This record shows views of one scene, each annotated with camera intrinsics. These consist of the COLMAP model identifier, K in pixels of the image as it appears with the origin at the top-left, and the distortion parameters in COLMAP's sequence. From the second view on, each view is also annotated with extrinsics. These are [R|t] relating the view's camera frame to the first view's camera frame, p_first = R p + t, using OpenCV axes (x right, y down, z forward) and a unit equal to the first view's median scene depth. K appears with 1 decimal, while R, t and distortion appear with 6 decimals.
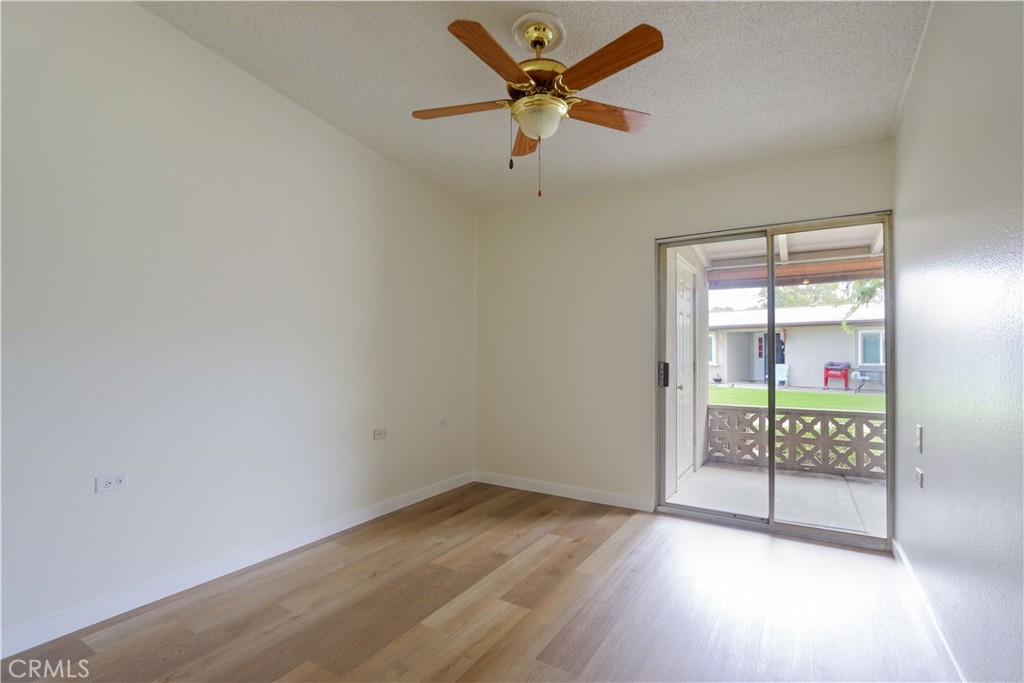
lens RADIAL K [[481.4, 0, 512.7], [0, 481.4, 351.6], [0, 0, 1]] dist [0.001303, 0.000572]
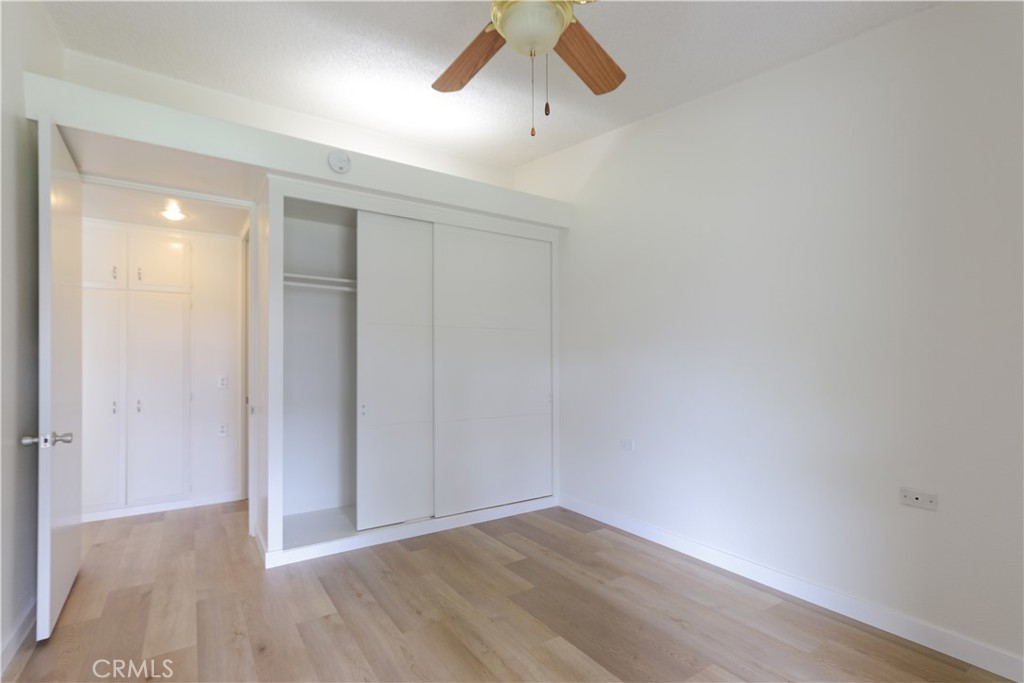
lens RADIAL K [[481.4, 0, 512.7], [0, 481.4, 351.6], [0, 0, 1]] dist [0.001303, 0.000572]
pose [[-0.413777, -0.018962, -0.910181, 0.701127], [0.008400, 0.999661, -0.024645, 0.007715], [0.910339, -0.017843, -0.413478, 1.243275]]
